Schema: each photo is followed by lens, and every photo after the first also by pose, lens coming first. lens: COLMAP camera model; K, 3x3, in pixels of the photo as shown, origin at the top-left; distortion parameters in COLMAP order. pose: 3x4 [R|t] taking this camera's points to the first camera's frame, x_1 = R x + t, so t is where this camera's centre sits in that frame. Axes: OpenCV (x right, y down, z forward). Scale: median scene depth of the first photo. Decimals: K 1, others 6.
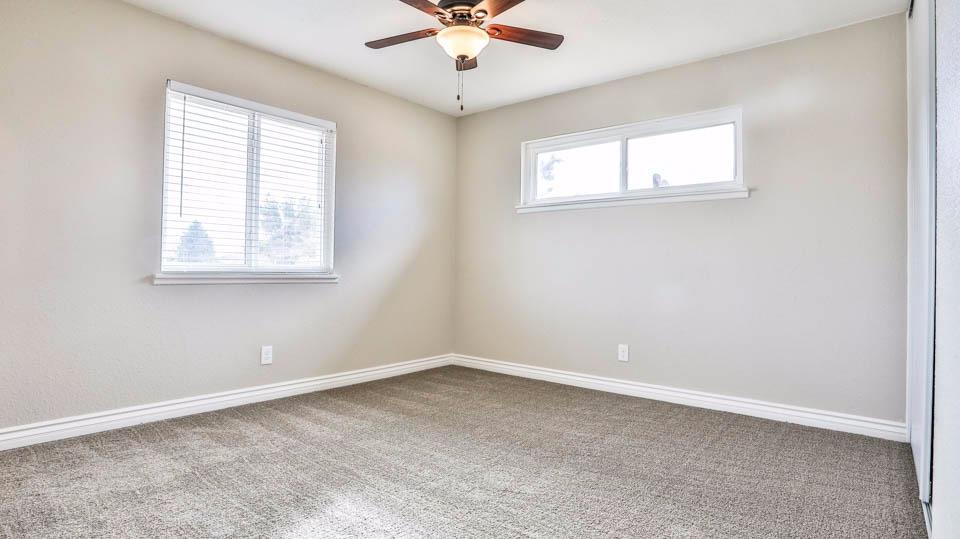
lens RADIAL K [[496.5, 0, 480.6], [0, 496.5, 268.6], [0, 0, 1]] dist [-0.073827, 0.030882]
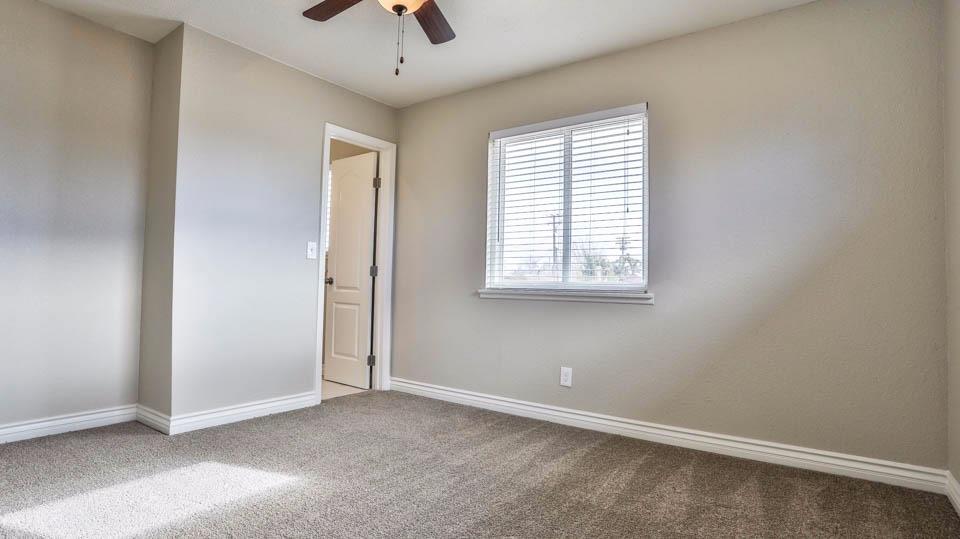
lens RADIAL K [[496.5, 0, 480.1], [0, 496.5, 271.8], [0, 0, 1]] dist [-0.073827, 0.030882]
pose [[0.061378, -0.040304, -0.997300, 0.552493], [-0.012238, 0.999079, -0.041129, 0.015457], [0.998040, 0.014729, 0.060829, 0.821009]]
